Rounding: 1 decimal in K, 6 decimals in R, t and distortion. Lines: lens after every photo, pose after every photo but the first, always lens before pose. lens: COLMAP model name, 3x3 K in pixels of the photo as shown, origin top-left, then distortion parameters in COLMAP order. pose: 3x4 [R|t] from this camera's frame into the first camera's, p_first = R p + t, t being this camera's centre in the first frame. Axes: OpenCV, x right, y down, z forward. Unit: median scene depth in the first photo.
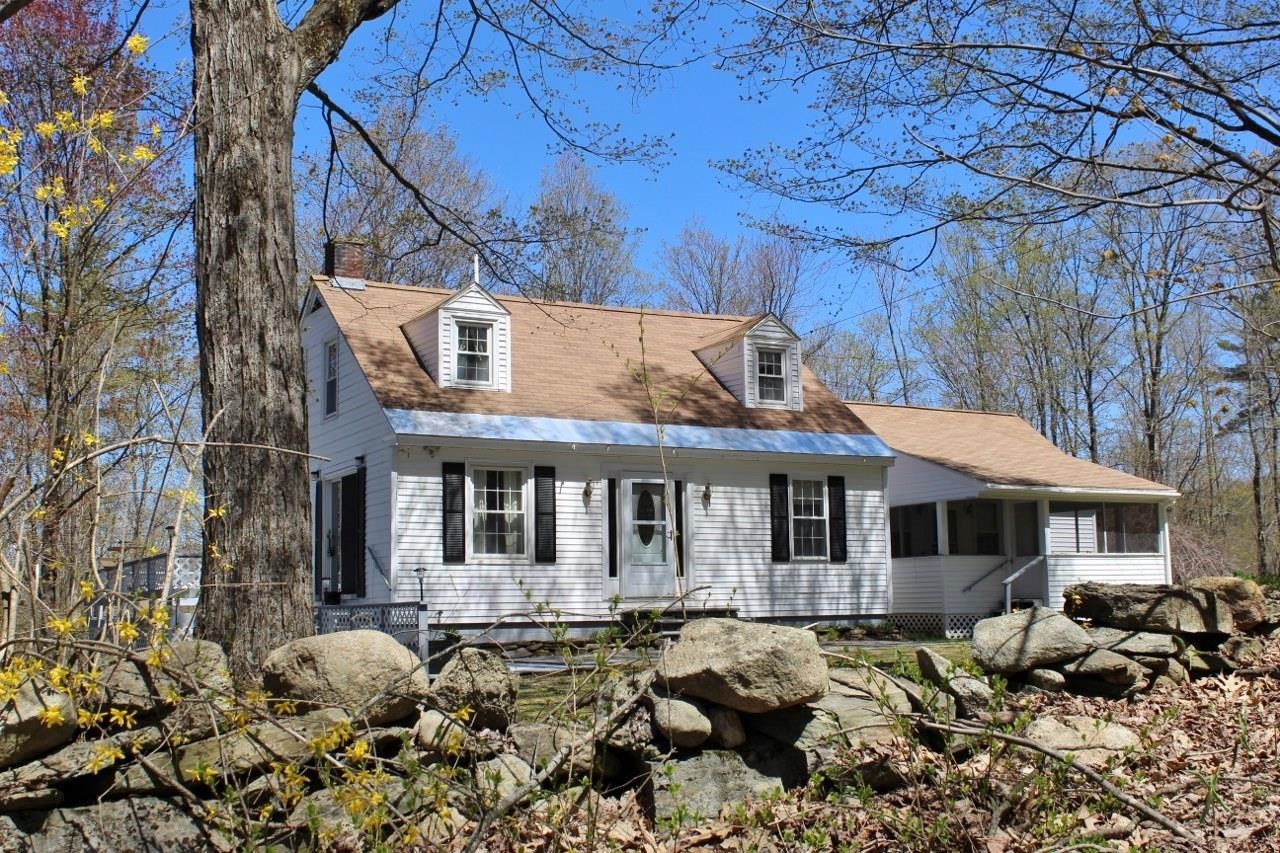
lens RADIAL K [[1443.6, 0, 635.0], [0, 1443.6, 427.1], [0, 0, 1]] dist [-0.070431, 0.000000]
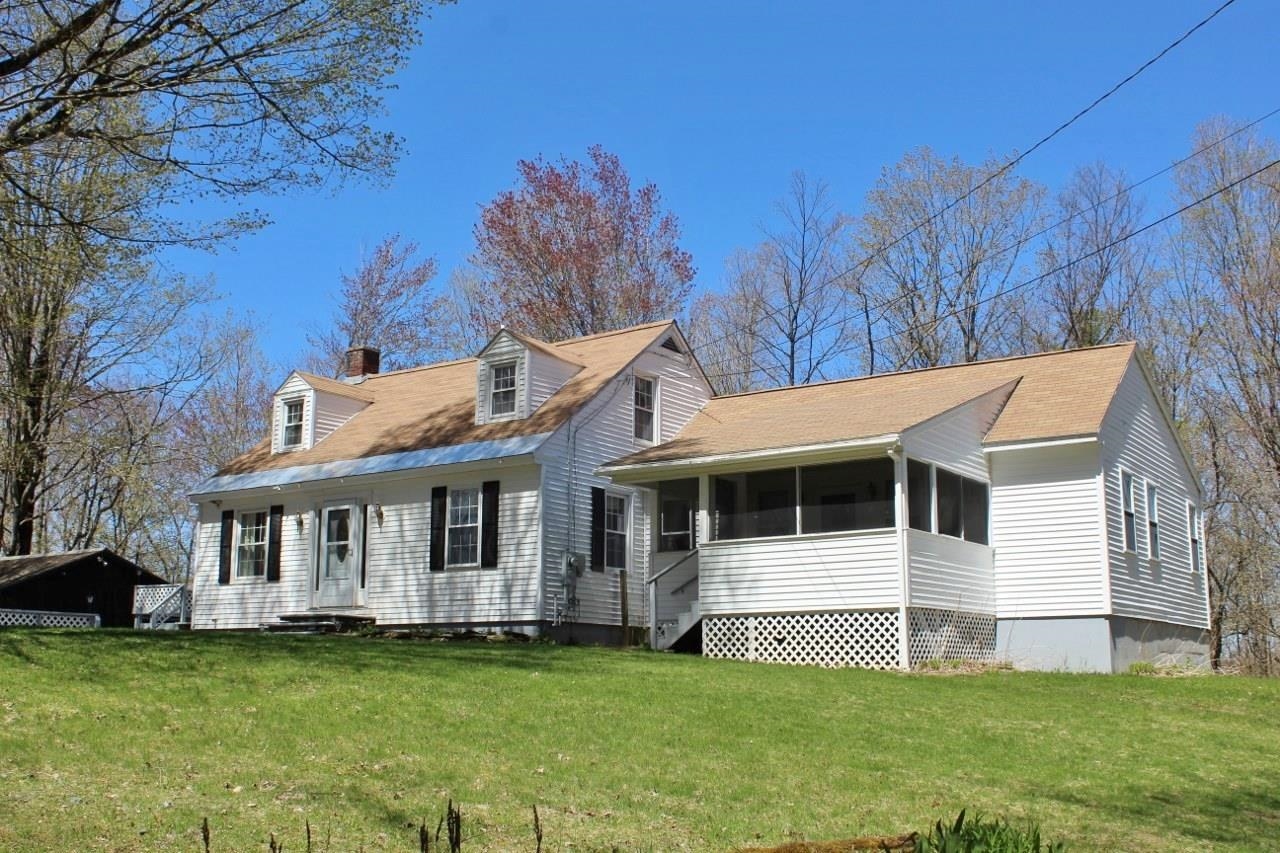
lens RADIAL K [[1318.4, 0, 629.8], [0, 1318.4, 422.1], [0, 0, 1]] dist [-0.089826, 0.000000]
pose [[0.439495, -0.155106, -0.884752, 1.022426], [0.106094, 0.987048, -0.120338, 0.116720], [0.891958, -0.040979, 0.450258, 0.699595]]
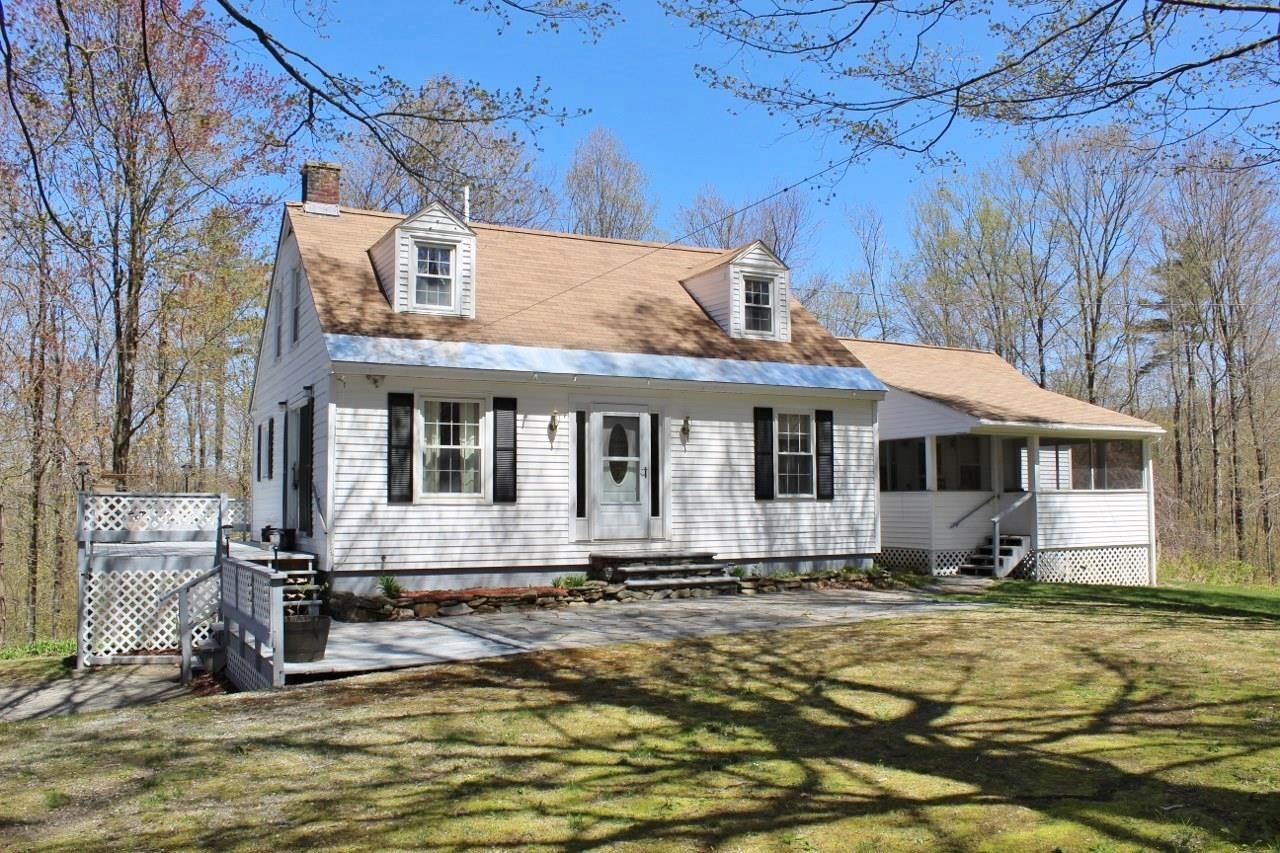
lens RADIAL K [[1078.7, 0, 635.2], [0, 1078.7, 437.7], [0, 0, 1]] dist [-0.158137, 0.135106]
pose [[0.999257, 0.008441, -0.037611, 0.042507], [-0.005968, 0.997842, 0.065382, 0.006609], [0.038082, -0.065109, 0.997151, 0.292936]]
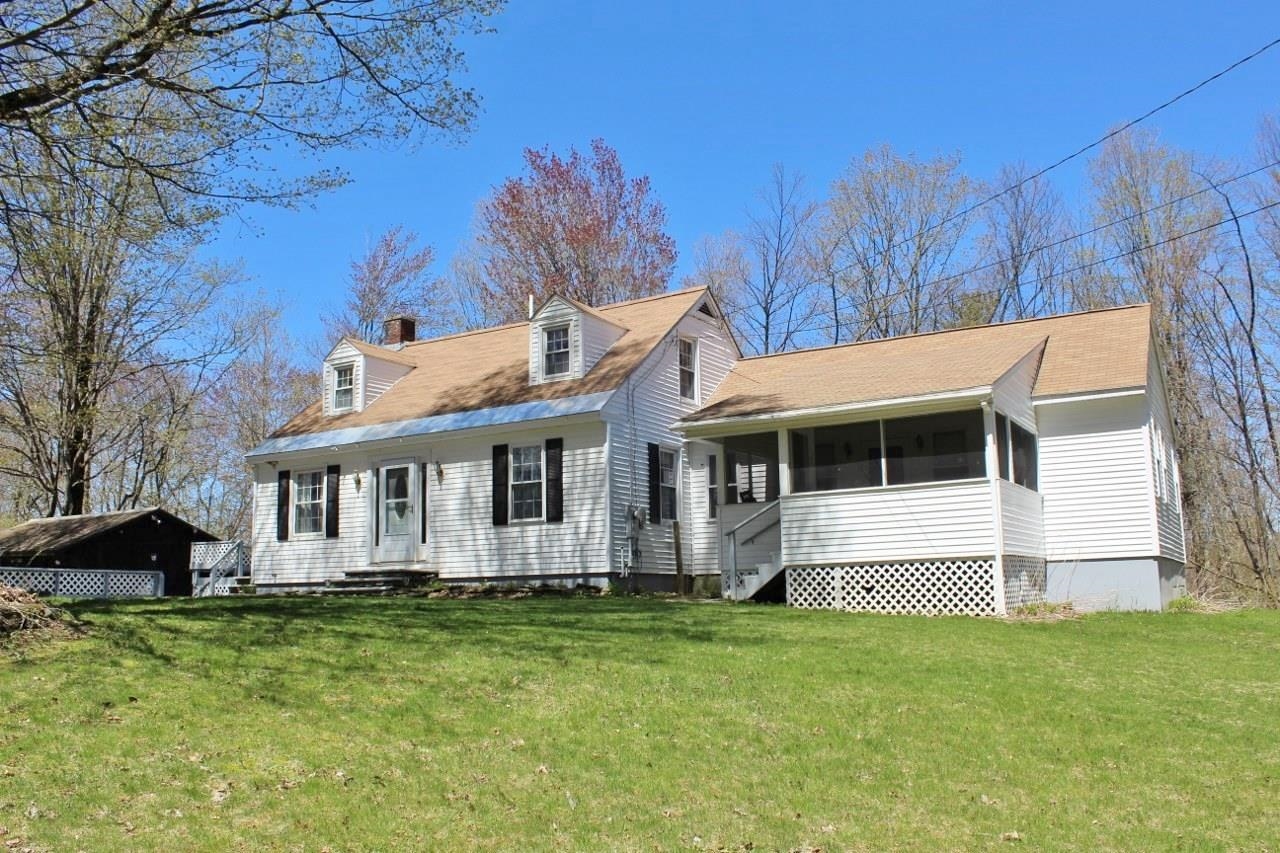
lens RADIAL K [[1078.7, 0, 630.7], [0, 1078.7, 431.7], [0, 0, 1]] dist [-0.158137, 0.135106]
pose [[0.498116, -0.128981, -0.857464, 0.851520], [0.123280, 0.989364, -0.077206, 0.097999], [0.858302, -0.067250, 0.508719, 0.677491]]
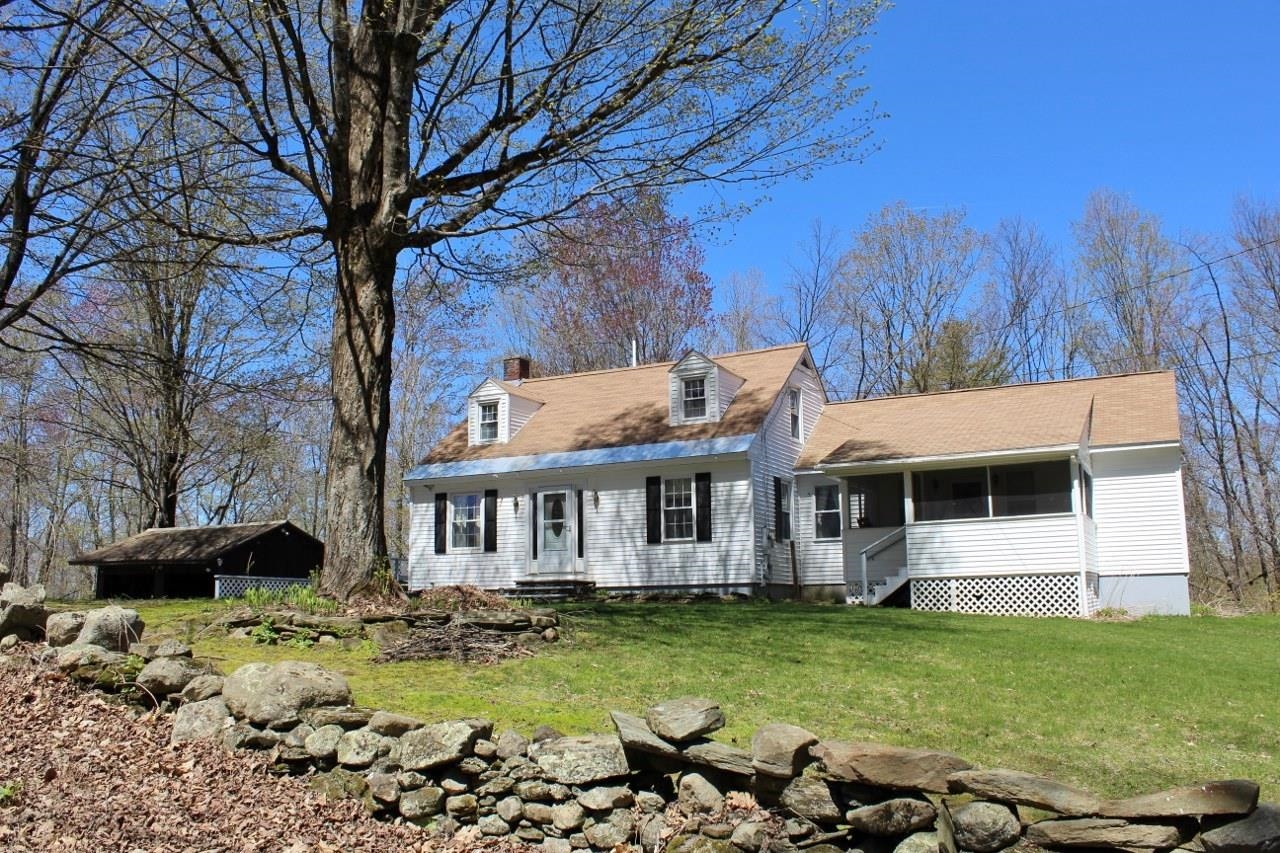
lens RADIAL K [[1078.7, 0, 635.9], [0, 1078.7, 429.0], [0, 0, 1]] dist [-0.158137, 0.135106]
pose [[0.550814, -0.127419, -0.824844, 0.911200], [0.111794, 0.990636, -0.078376, 0.065093], [0.827107, -0.049042, 0.559901, 0.444016]]
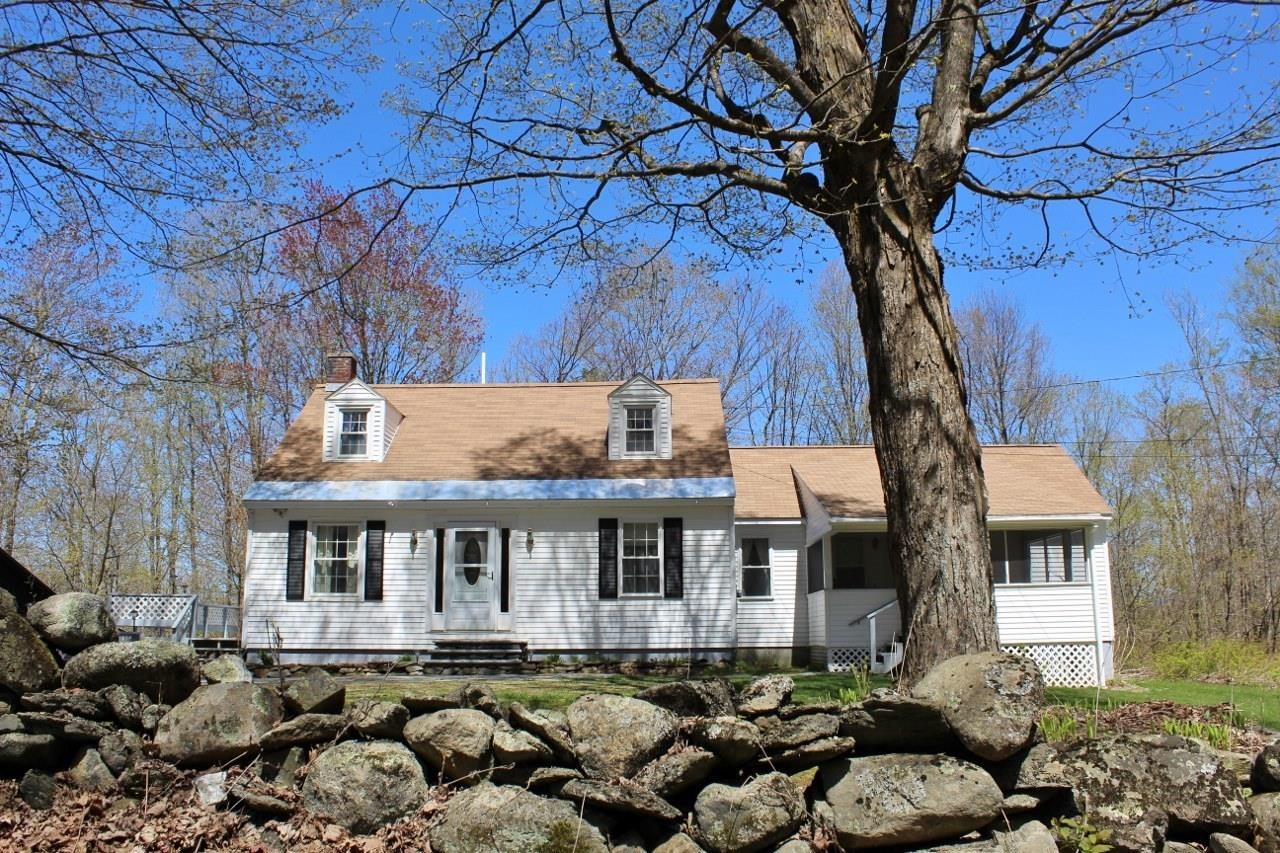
lens RADIAL K [[1078.7, 0, 642.0], [0, 1078.7, 432.3], [0, 0, 1]] dist [-0.158137, 0.135106]
pose [[0.869457, -0.084687, -0.486695, 0.531037], [0.056114, 0.995751, -0.073020, 0.028761], [0.490811, 0.036177, 0.870515, 0.298050]]
